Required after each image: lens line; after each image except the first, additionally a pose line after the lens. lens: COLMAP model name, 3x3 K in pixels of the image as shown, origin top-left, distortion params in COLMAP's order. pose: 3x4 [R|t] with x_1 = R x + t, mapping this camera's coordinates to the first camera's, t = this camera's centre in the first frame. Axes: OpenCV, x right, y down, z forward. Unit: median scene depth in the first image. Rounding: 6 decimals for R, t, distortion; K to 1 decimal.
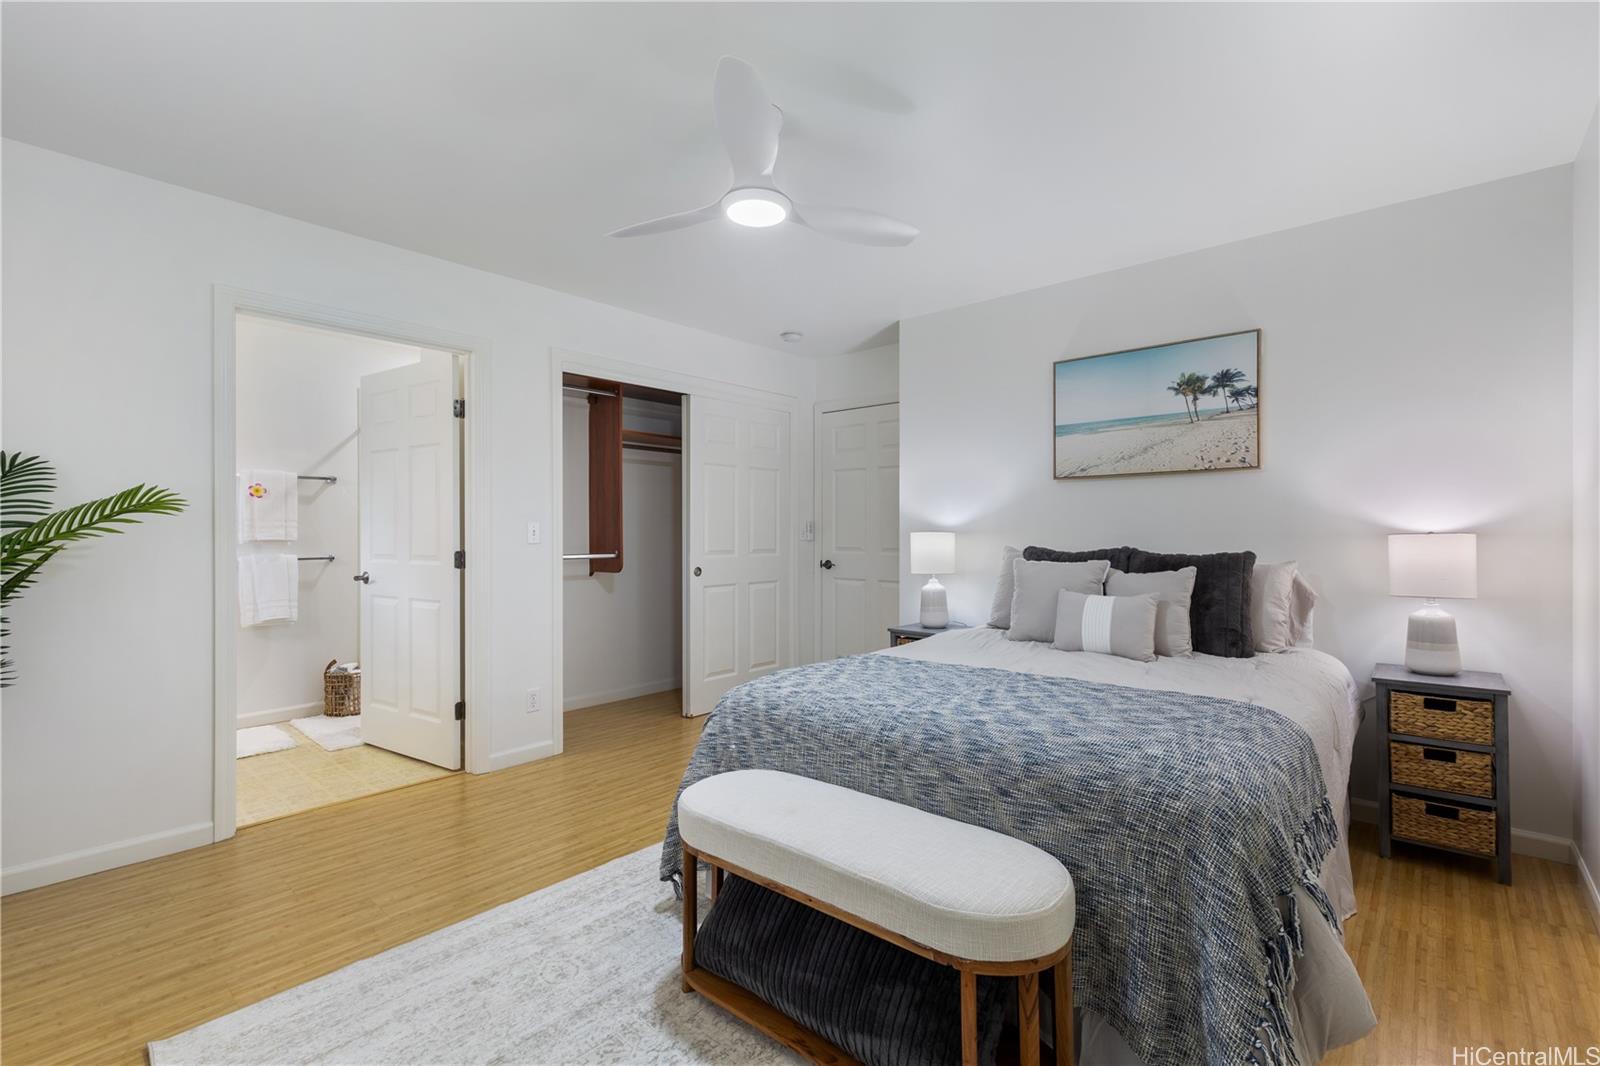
lens RADIAL K [[715.6, 0, 803.7], [0, 715.6, 532.9], [0, 0, 1]] dist [-0.001683, -0.000105]
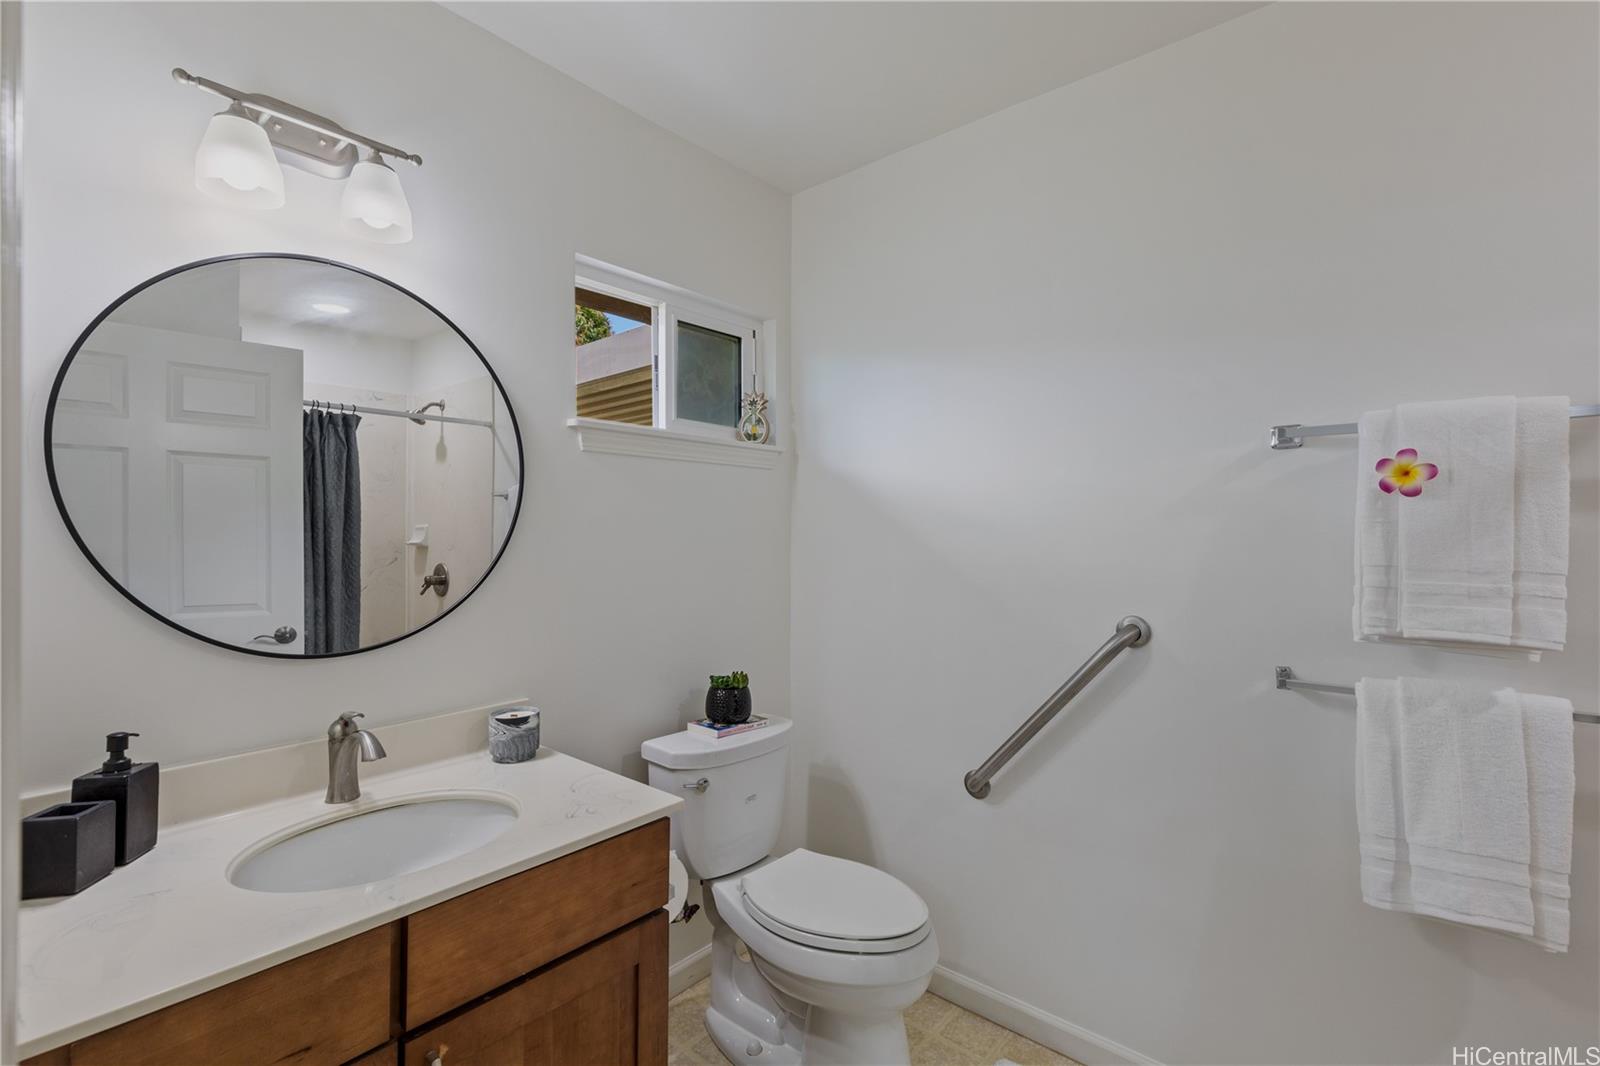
lens RADIAL K [[715.6, 0, 802.4], [0, 715.6, 536.8], [0, 0, 1]] dist [-0.001683, -0.000105]
pose [[-0.007708, -0.007674, -0.999941, -0.457531], [-0.004659, 0.999960, -0.007638, -0.028457], [0.999959, 0.004600, -0.007744, 0.744218]]
